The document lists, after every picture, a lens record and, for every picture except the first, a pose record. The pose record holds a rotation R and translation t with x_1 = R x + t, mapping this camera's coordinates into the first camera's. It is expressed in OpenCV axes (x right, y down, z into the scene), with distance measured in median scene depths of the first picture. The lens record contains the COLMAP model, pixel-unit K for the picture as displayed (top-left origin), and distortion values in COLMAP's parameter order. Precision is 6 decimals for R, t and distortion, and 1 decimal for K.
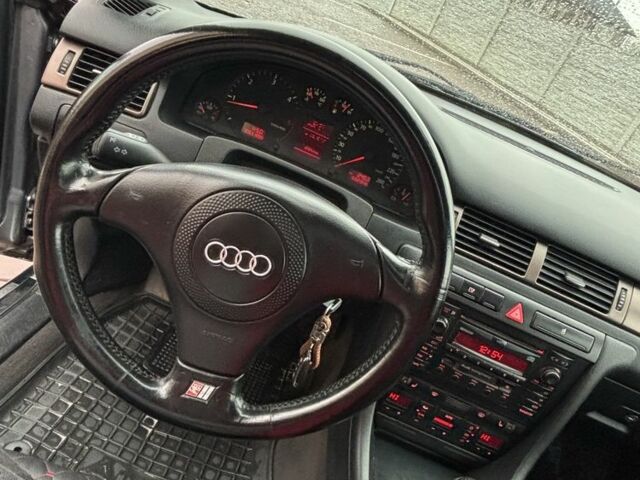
lens RADIAL K [[477.3, 0, 326.0], [0, 477.3, 230.0], [0, 0, 1]] dist [0.062645, -0.118414]
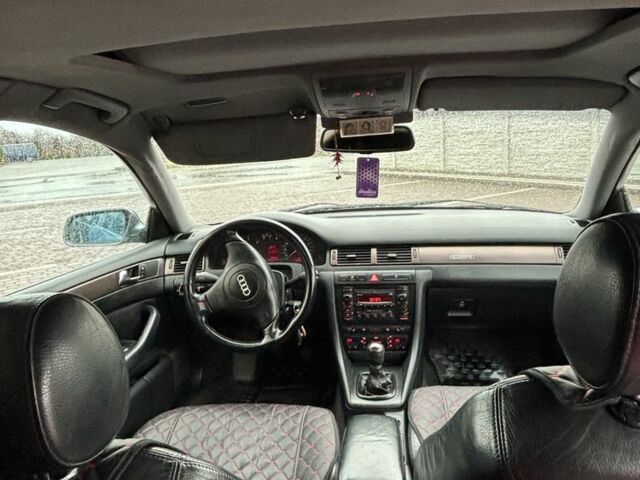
lens RADIAL K [[477.3, 0, 326.0], [0, 477.3, 230.0], [0, 0, 1]] dist [0.062645, -0.118414]
pose [[0.899927, -0.434892, -0.031615, 0.352384], [0.400847, 0.853653, -0.332562, 0.638568], [0.171617, 0.286609, 0.942551, -1.271153]]
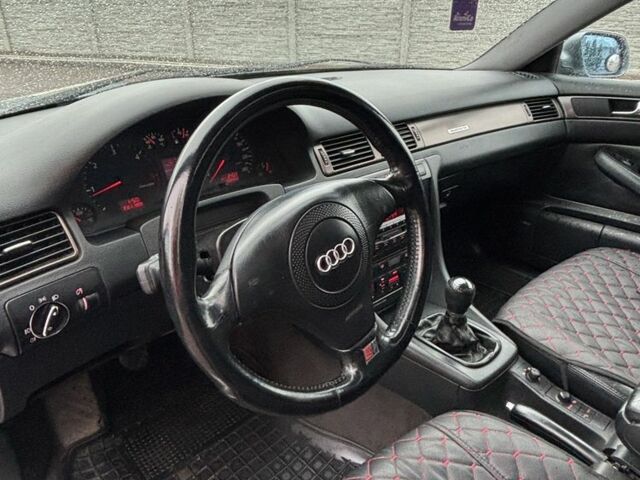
lens RADIAL K [[477.3, 0, 326.0], [0, 477.3, 230.0], [0, 0, 1]] dist [0.062645, -0.118414]
pose [[0.564363, -0.649834, 0.509127, -0.513808], [0.593063, 0.748166, 0.297530, -0.246891], [-0.574257, 0.134030, 0.807629, -0.022632]]
